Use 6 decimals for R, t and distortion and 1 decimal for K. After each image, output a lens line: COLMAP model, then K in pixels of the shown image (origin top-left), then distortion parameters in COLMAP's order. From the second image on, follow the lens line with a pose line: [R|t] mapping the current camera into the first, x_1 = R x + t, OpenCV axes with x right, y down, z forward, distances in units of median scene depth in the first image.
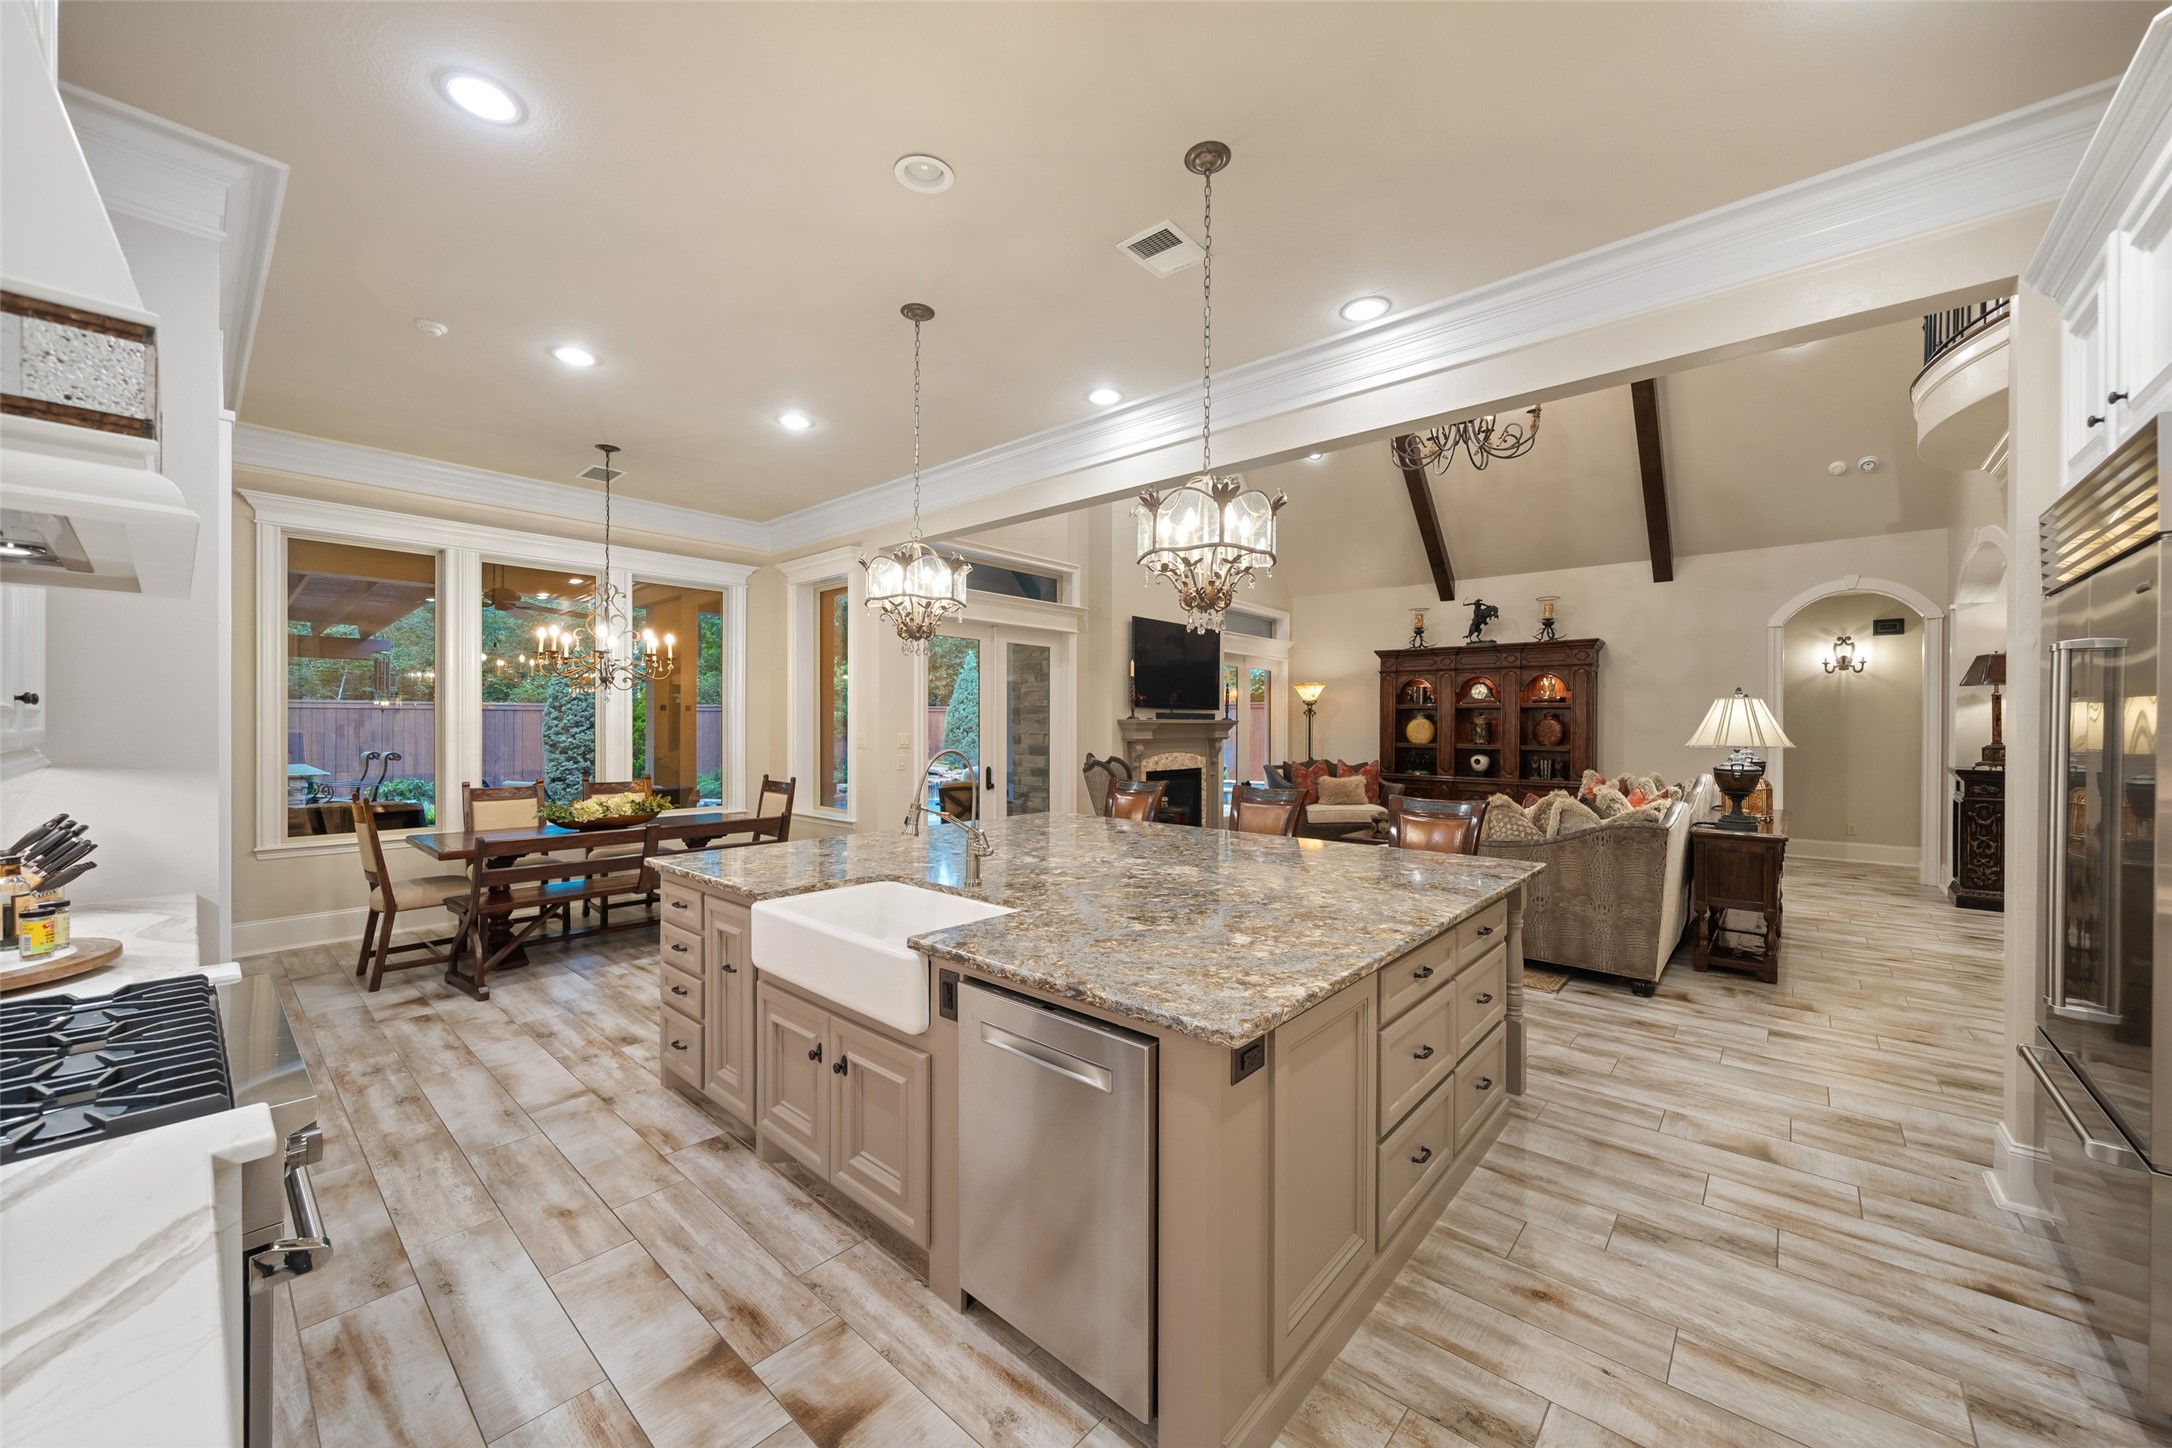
lens RADIAL K [[807.4, 0, 1087.5], [0, 807.4, 729.2], [0, 0, 1]] dist [-0.003910, -0.000266]
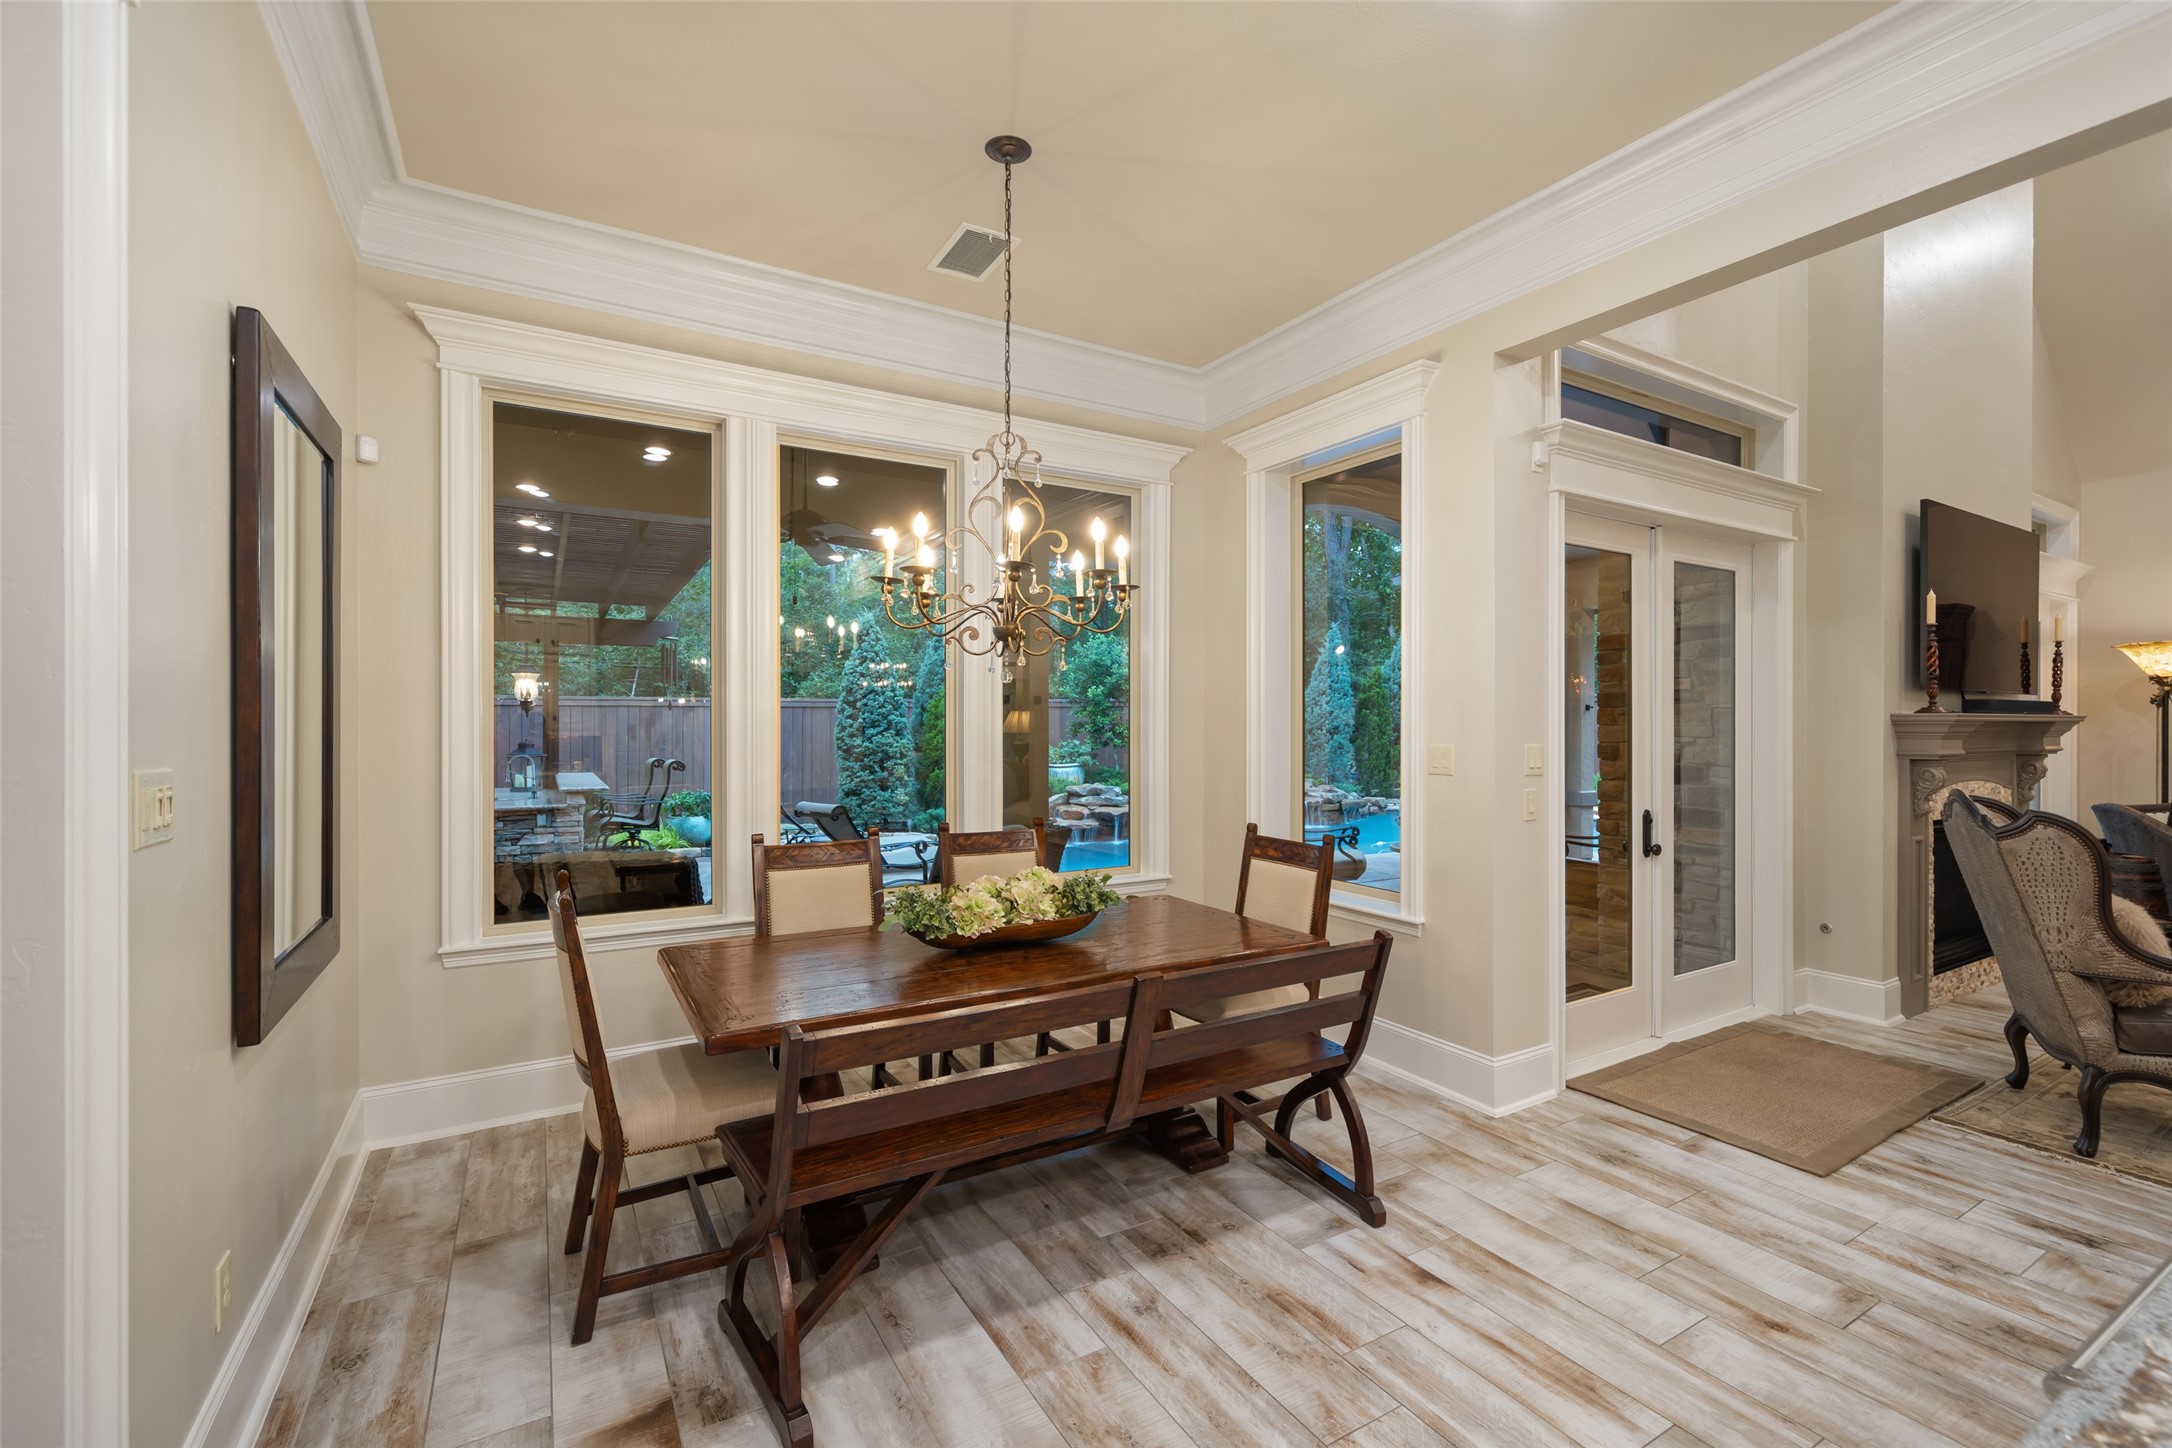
lens RADIAL K [[920.6, 0, 1086.5], [0, 920.6, 729.0], [0, 0, 1]] dist [-0.000074, -0.000555]
pose [[0.952129, 0.000048, -0.305696, -0.250203], [0.000346, 0.999999, 0.001232, -0.003620], [0.305695, -0.001279, 0.952129, 0.321691]]
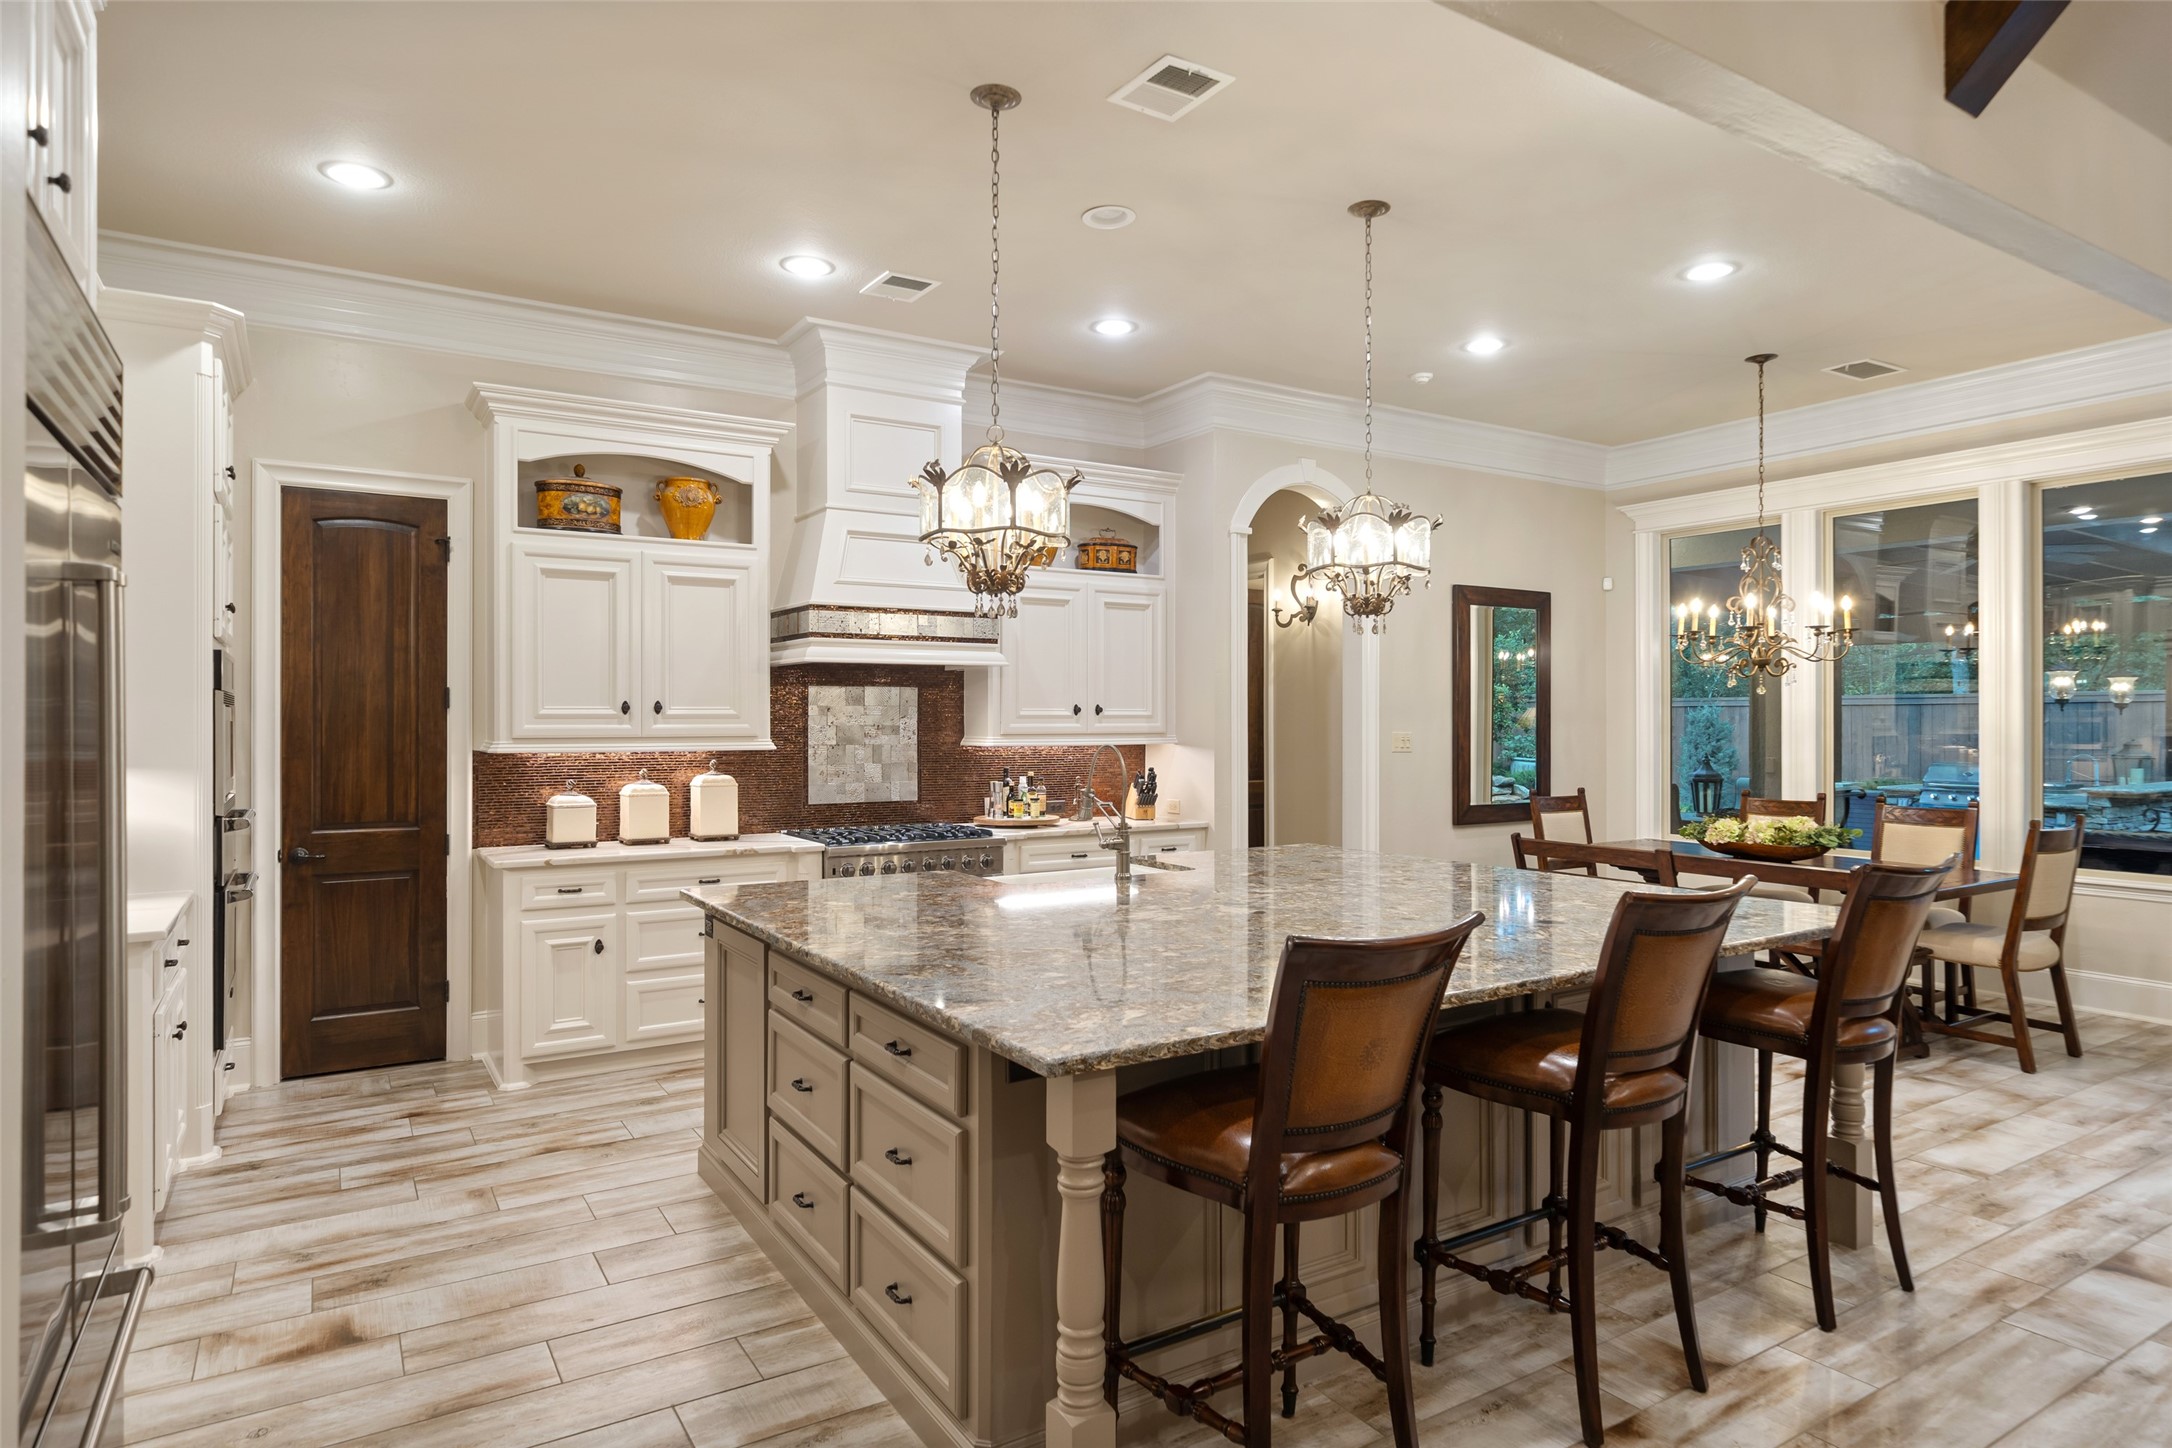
lens RADIAL K [[1229.3, 0, 1080.8], [0, 1229.3, 713.5], [0, 0, 1]] dist [0.003366, 0.000436]
pose [[-0.282638, -0.007312, -0.959199, 0.457827], [-0.005921, 0.999965, -0.005878, -0.000875], [0.959208, 0.004018, -0.282672, 0.469471]]
